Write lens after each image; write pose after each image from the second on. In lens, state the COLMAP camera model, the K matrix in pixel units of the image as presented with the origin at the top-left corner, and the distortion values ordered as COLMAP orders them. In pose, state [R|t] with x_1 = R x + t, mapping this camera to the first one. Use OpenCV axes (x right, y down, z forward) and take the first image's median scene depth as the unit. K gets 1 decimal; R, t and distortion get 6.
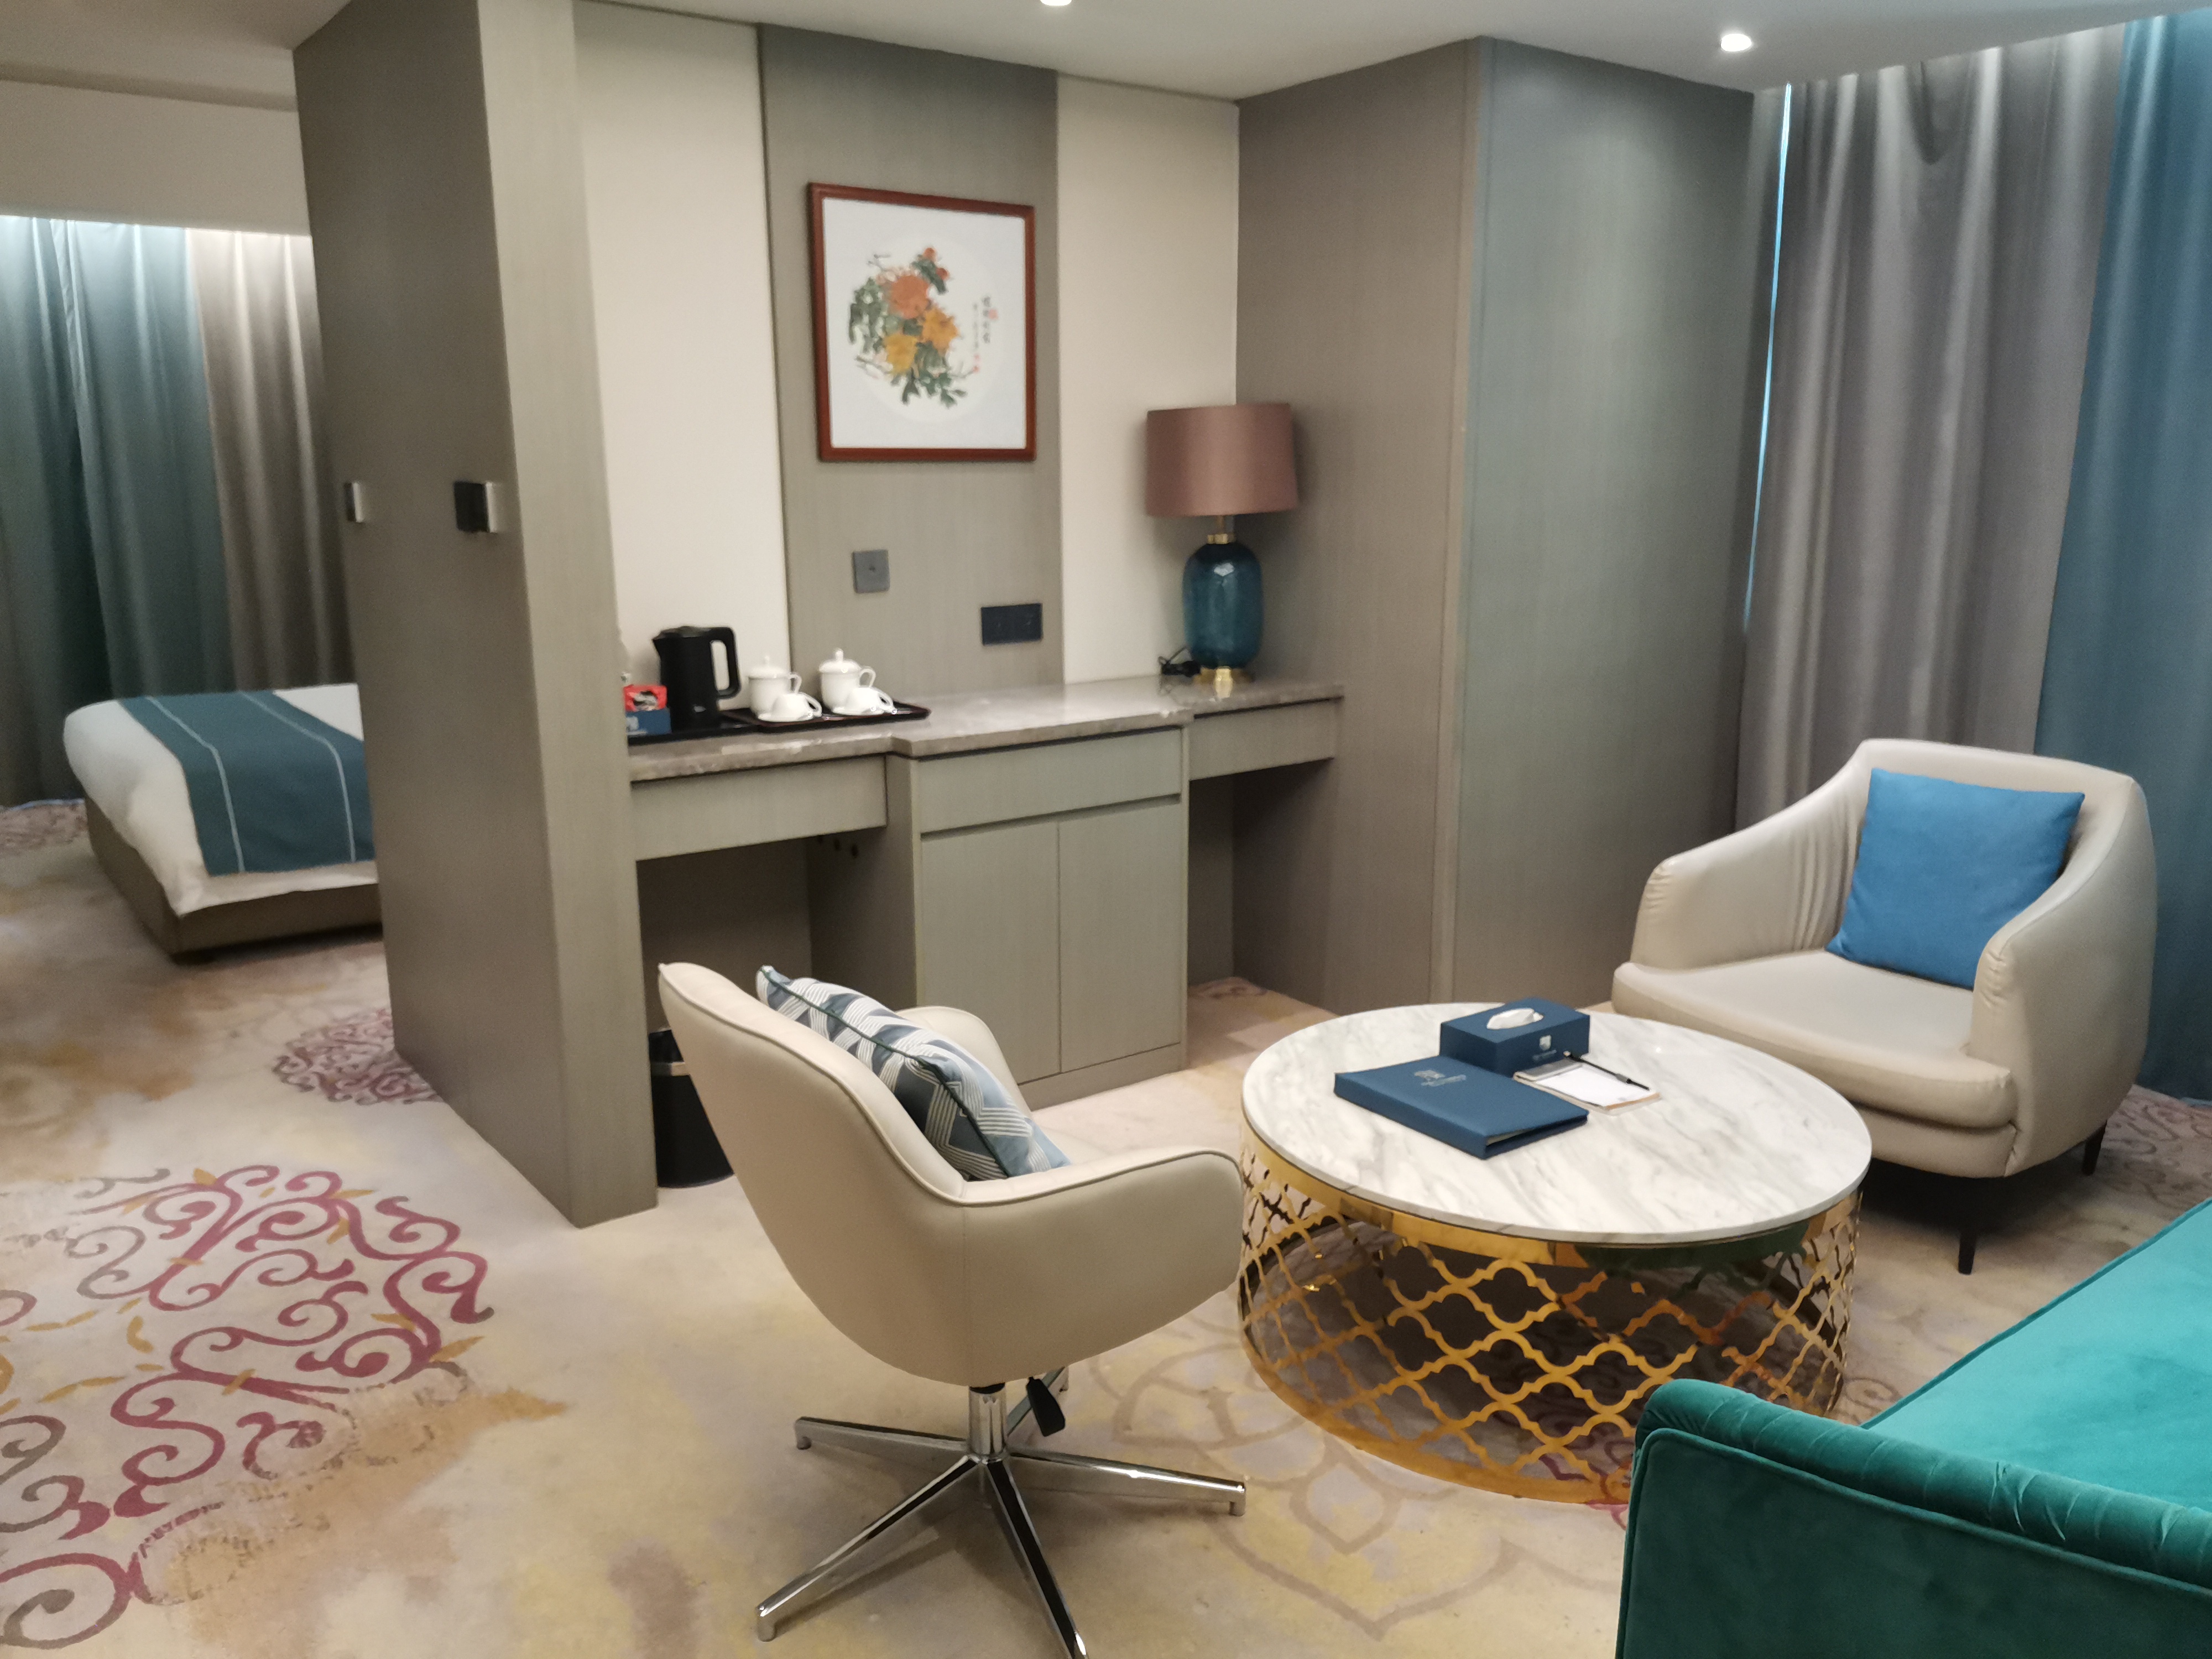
lens RADIAL K [[1653.5, 0, 1106.0], [0, 1653.5, 829.5], [0, 0, 1]] dist [0.030563, -0.003964]
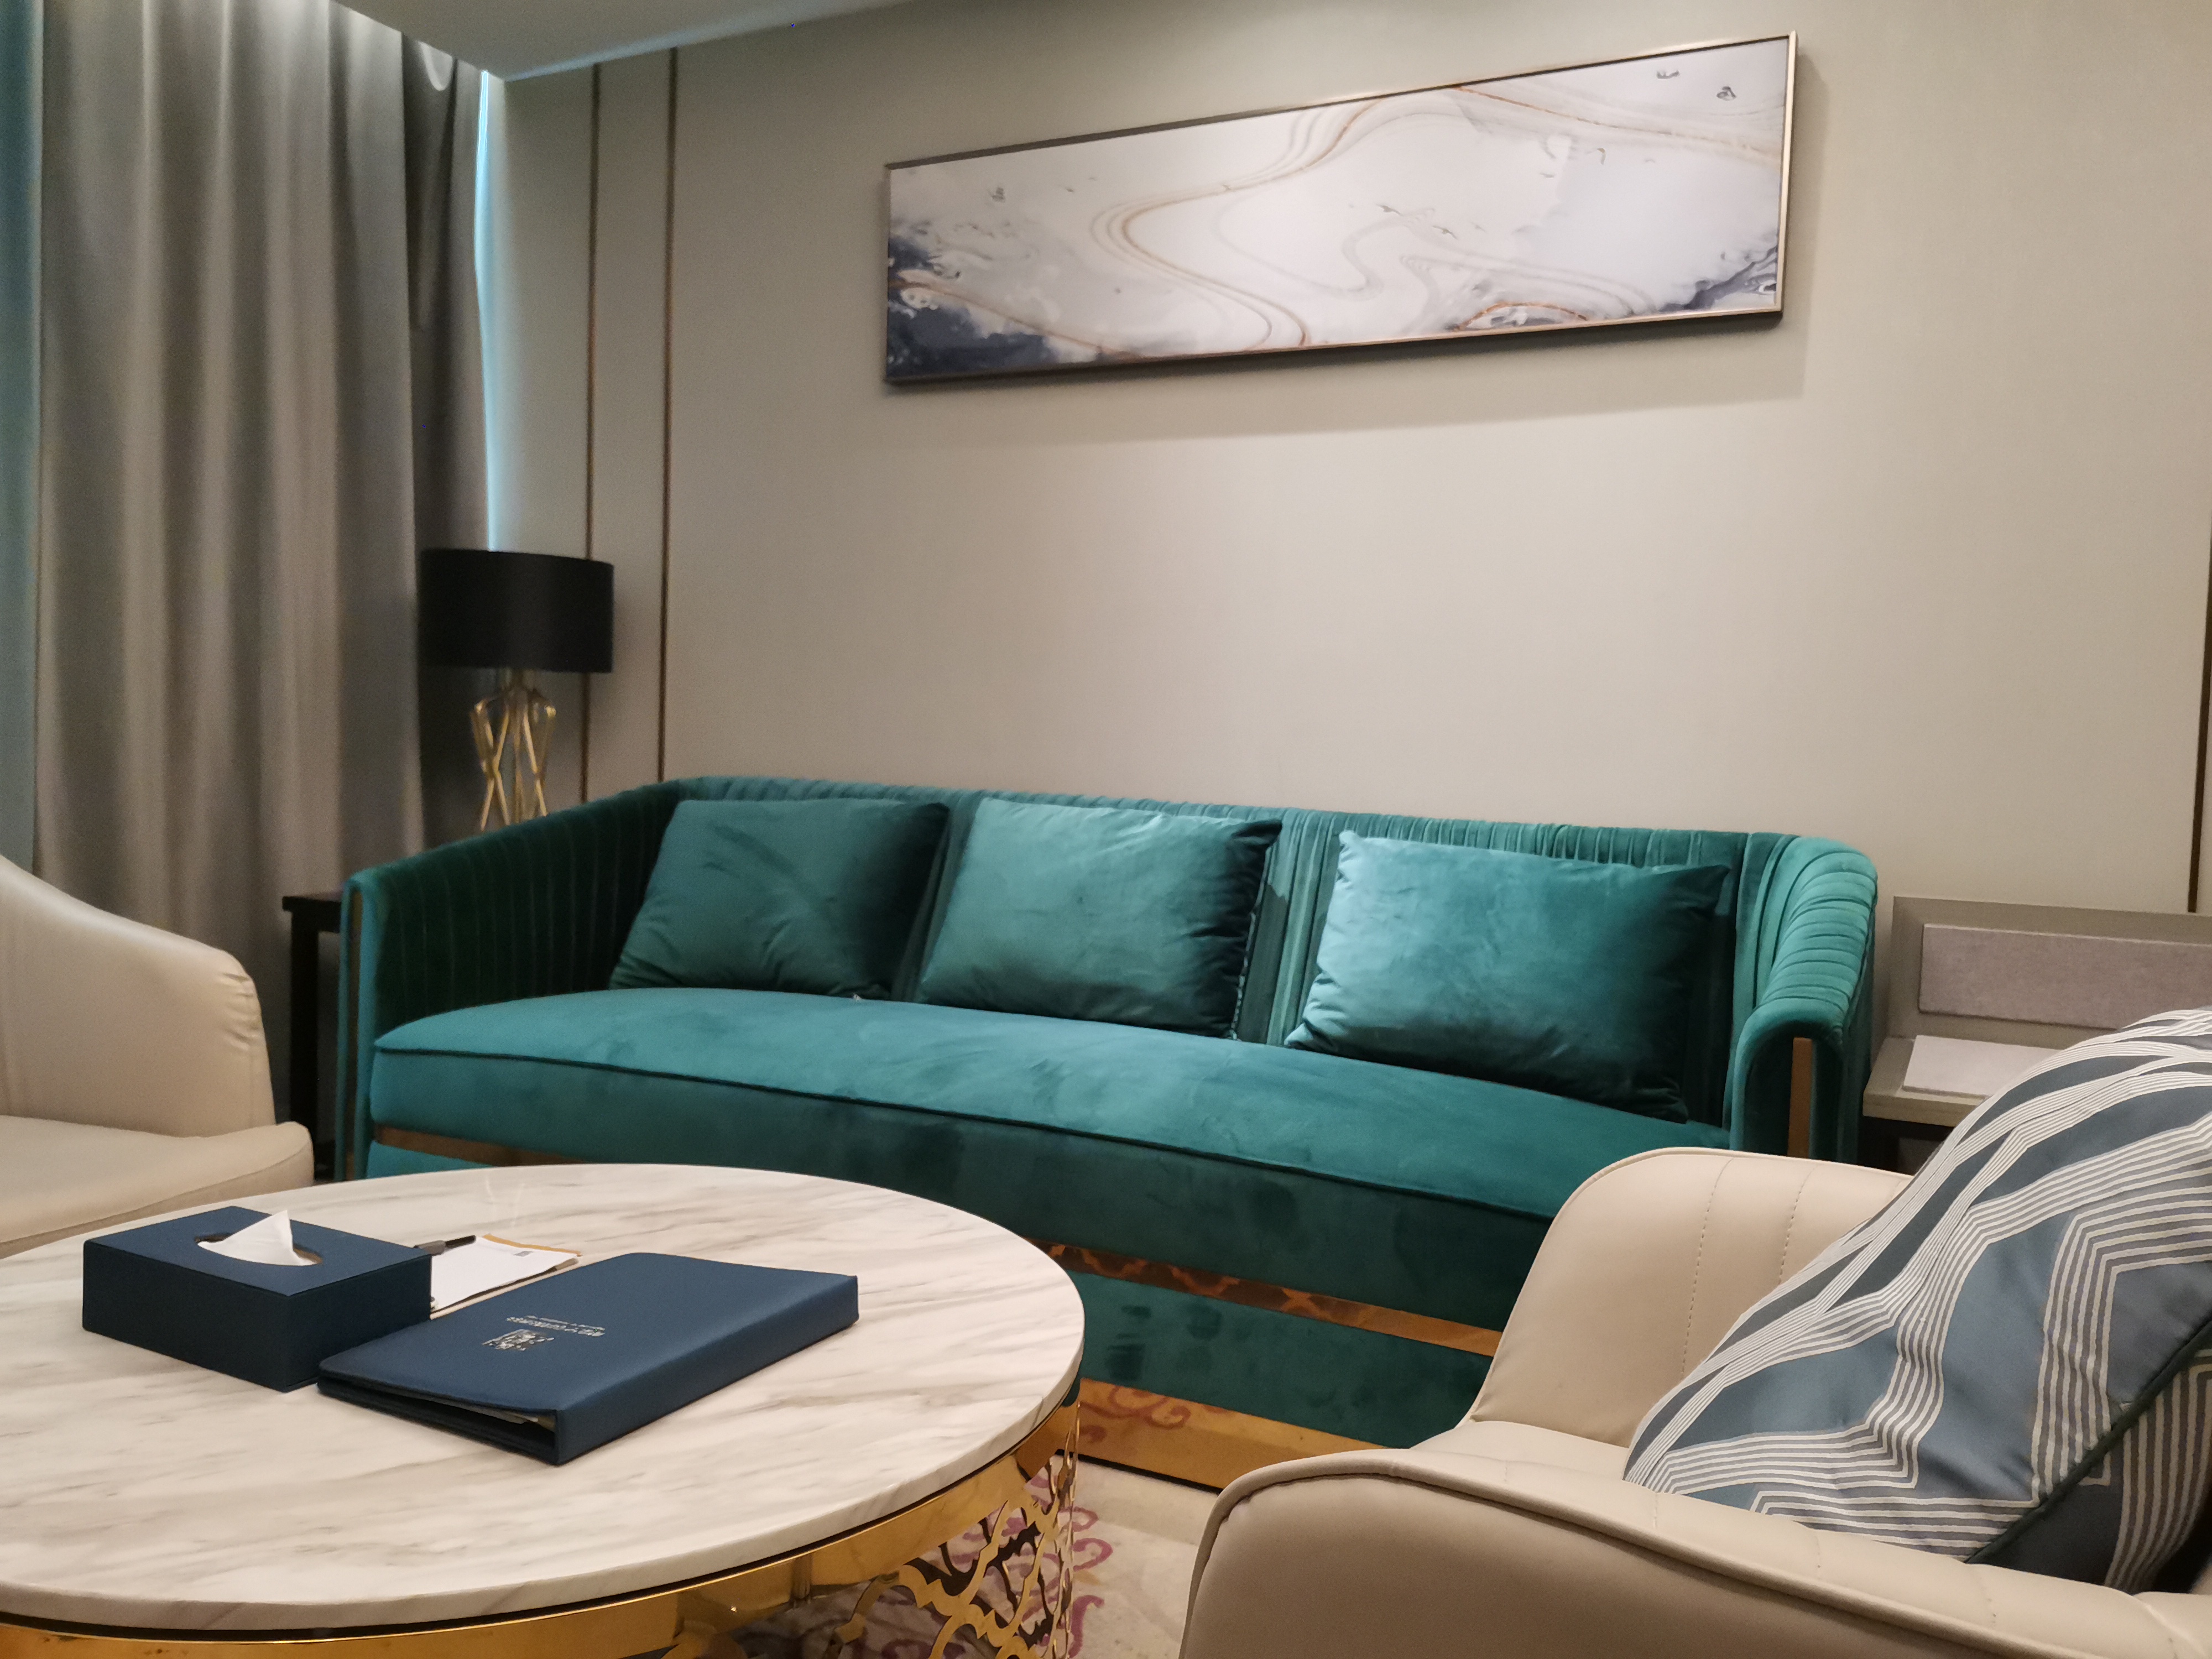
lens RADIAL K [[1653.5, 0, 1106.0], [0, 1653.5, 829.5], [0, 0, 1]] dist [0.030563, -0.003964]
pose [[-0.460202, -0.048122, 0.886509, -0.210792], [0.150171, 0.979923, 0.131149, -0.017768], [-0.875022, 0.193483, -0.443736, 0.800035]]
